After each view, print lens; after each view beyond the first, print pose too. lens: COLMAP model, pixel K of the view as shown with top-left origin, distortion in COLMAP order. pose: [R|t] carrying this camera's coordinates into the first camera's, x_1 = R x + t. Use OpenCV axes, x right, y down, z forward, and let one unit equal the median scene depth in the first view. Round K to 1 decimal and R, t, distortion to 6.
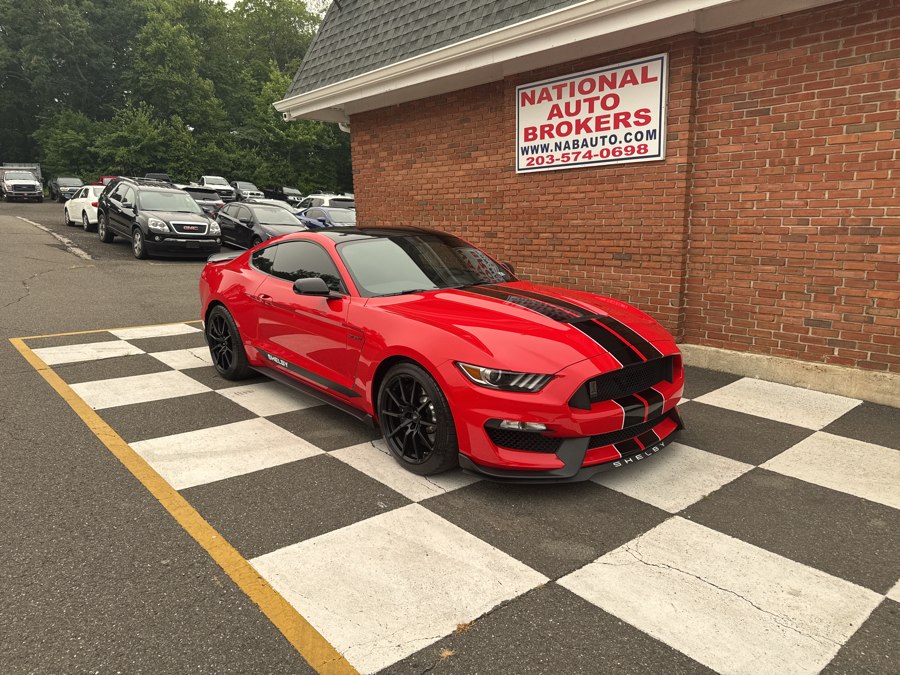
lens RADIAL K [[652.3, 0, 448.0], [0, 652.3, 342.5], [0, 0, 1]] dist [-0.007264, 0.002815]
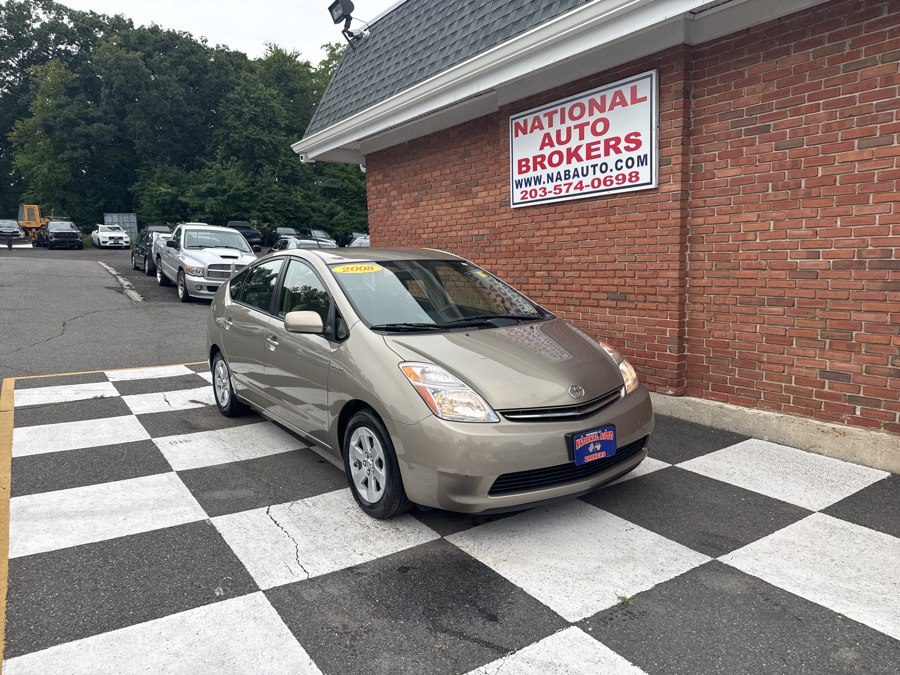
lens RADIAL K [[649.3, 0, 450.8], [0, 649.3, 340.6], [0, 0, 1]] dist [-0.000198, -0.003061]
pose [[0.992832, 0.007556, -0.119277, 0.153862], [-0.015682, 0.997607, -0.067334, -0.009350], [0.118483, 0.068722, 0.990575, 0.102945]]
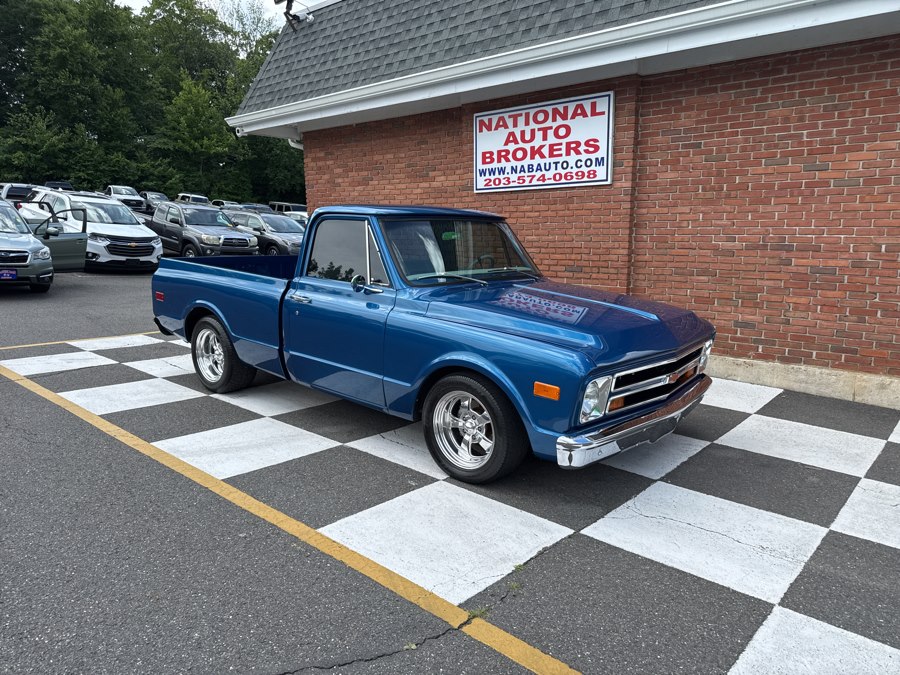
lens RADIAL K [[649.1, 0, 451.2], [0, 649.1, 338.8], [0, 0, 1]] dist [0.015745, -0.024820]
pose [[0.990483, -0.012436, 0.137072, -0.100489], [0.016039, 0.999553, -0.025211, 0.013828], [-0.136698, 0.027170, 0.990240, -0.077284]]
